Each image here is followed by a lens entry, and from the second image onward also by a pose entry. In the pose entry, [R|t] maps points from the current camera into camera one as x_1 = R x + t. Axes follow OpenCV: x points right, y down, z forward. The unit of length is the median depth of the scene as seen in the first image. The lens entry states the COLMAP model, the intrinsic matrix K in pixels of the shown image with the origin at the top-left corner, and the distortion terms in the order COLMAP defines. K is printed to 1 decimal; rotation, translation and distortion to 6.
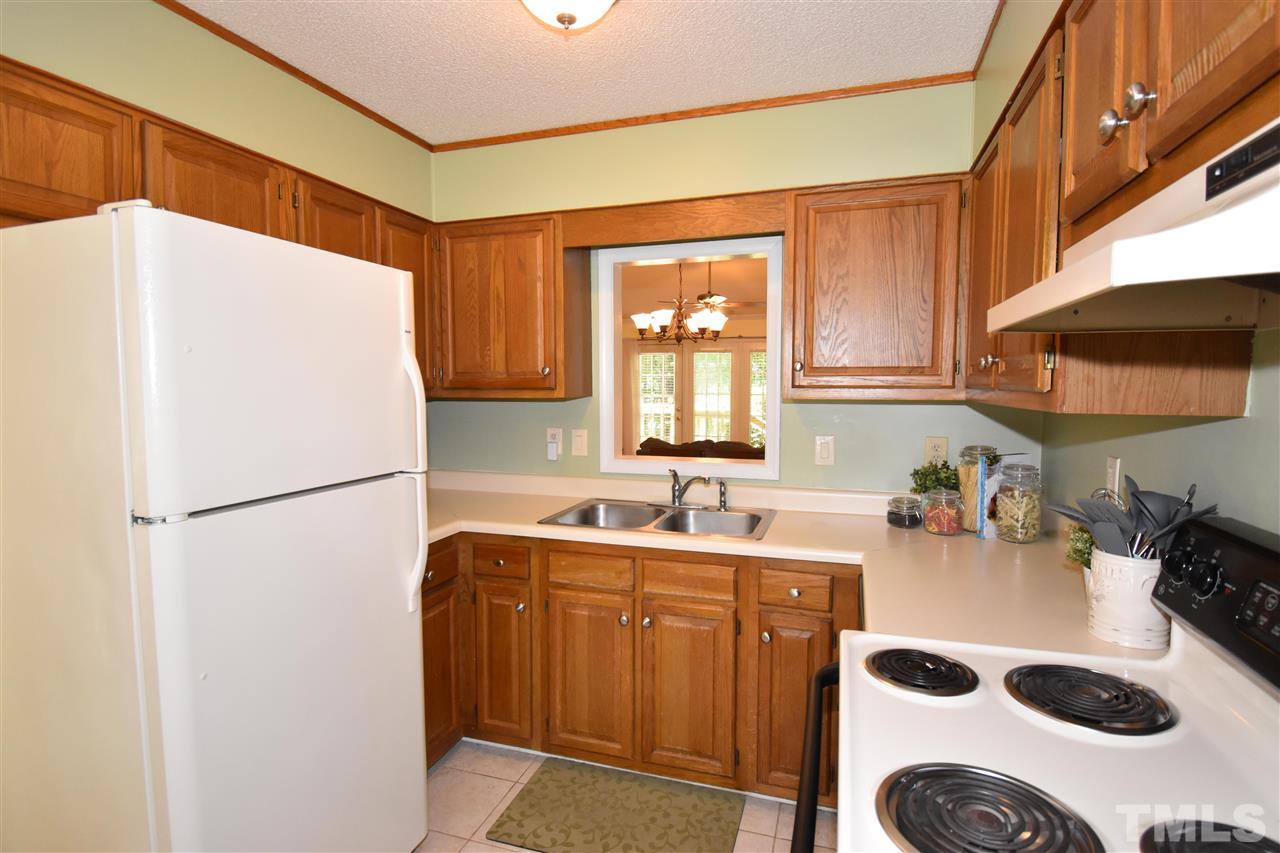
lens RADIAL K [[642.7, 0, 638.6], [0, 642.7, 423.3], [0, 0, 1]] dist [-0.015300, -0.004885]
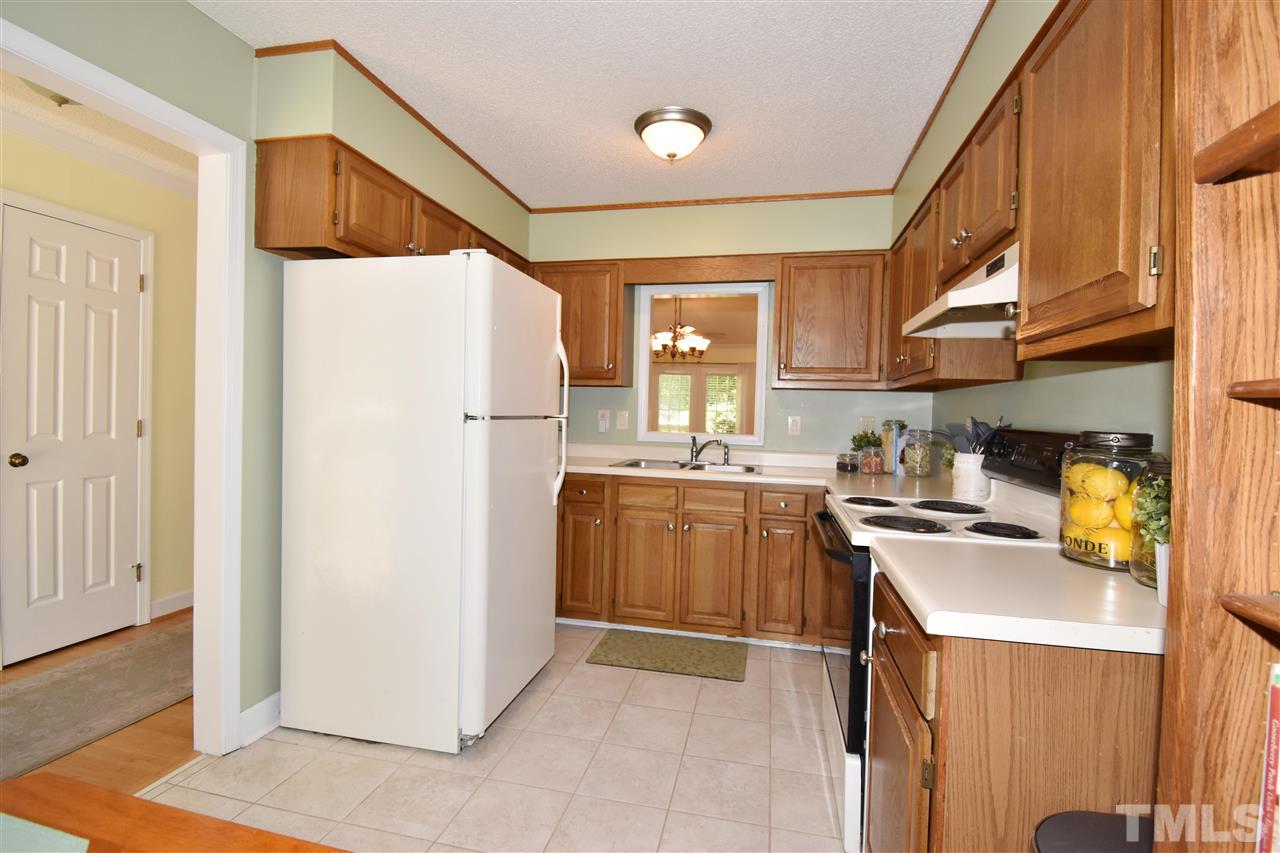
lens RADIAL K [[589.3, 0, 636.7], [0, 589.3, 422.4], [0, 0, 1]] dist [-0.016817, -0.008479]
pose [[0.995827, 0.025127, 0.087737, -0.229010], [-0.021537, 0.998901, -0.041628, 0.116304], [-0.088687, 0.039565, 0.995273, -0.389784]]
